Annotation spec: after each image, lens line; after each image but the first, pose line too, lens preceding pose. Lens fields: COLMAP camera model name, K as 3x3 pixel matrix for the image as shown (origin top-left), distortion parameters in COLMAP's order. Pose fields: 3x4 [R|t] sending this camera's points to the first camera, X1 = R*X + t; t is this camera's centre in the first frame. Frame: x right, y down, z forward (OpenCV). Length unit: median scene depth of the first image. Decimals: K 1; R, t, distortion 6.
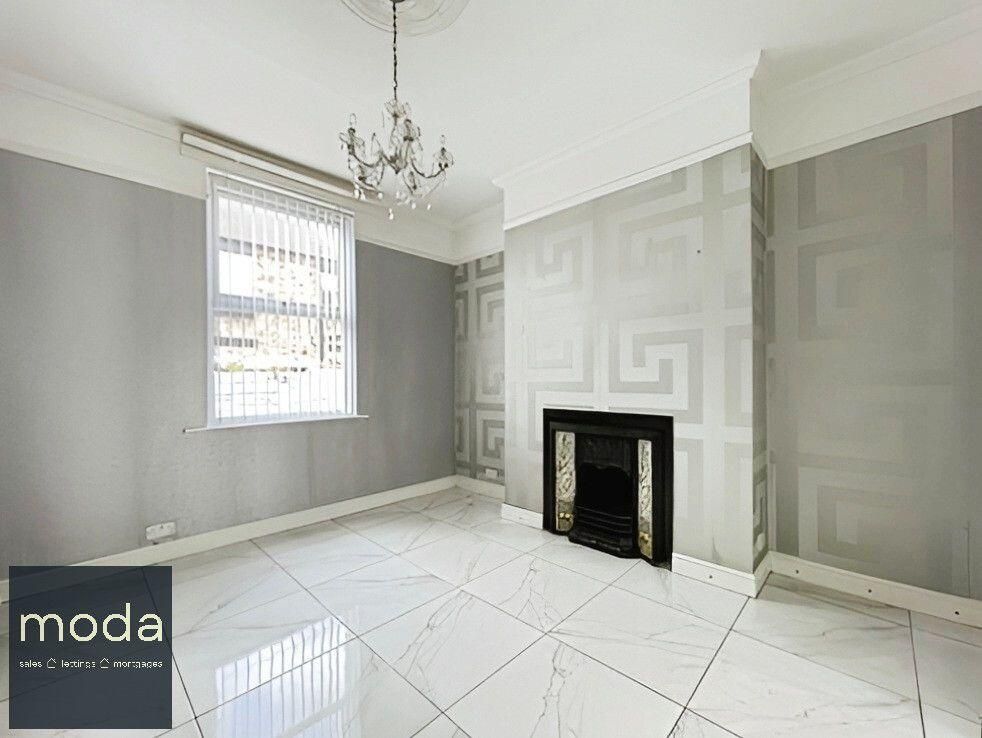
lens RADIAL K [[404.3, 0, 487.8], [0, 404.3, 374.9], [0, 0, 1]] dist [0.003093, 0.000281]
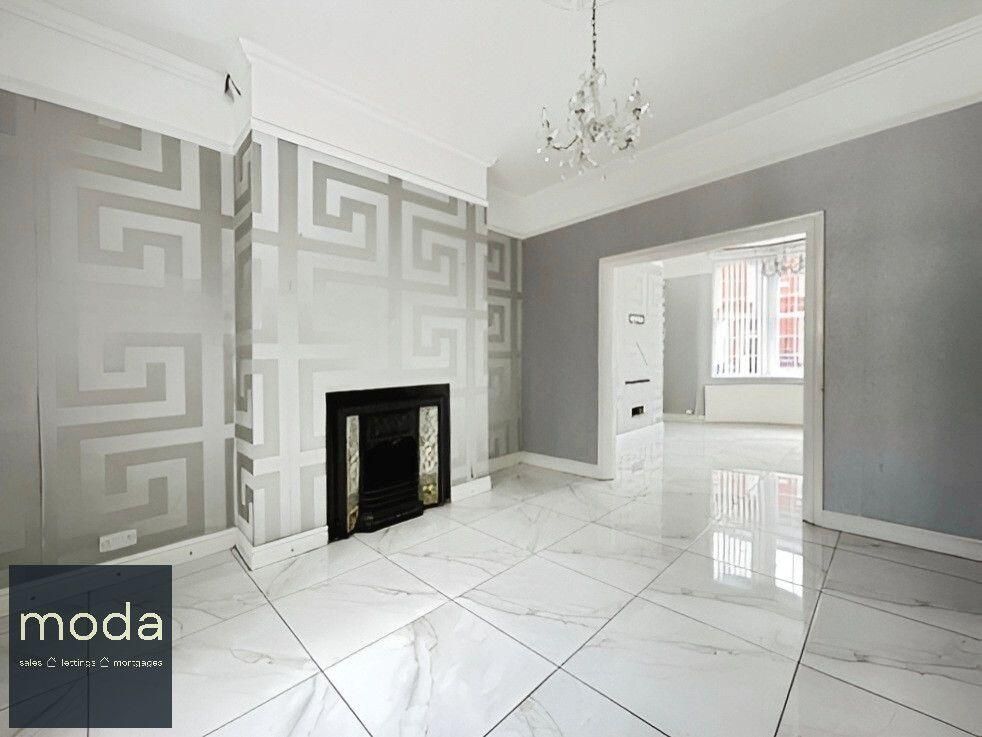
lens RADIAL K [[404.3, 0, 497.1], [0, 404.3, 358.7], [0, 0, 1]] dist [0.003093, 0.000281]
pose [[0.026584, 0.001064, 0.999646, -0.785877], [0.010043, 0.999949, -0.001331, 0.023530], [-0.999596, 0.010075, 0.026572, 0.760589]]
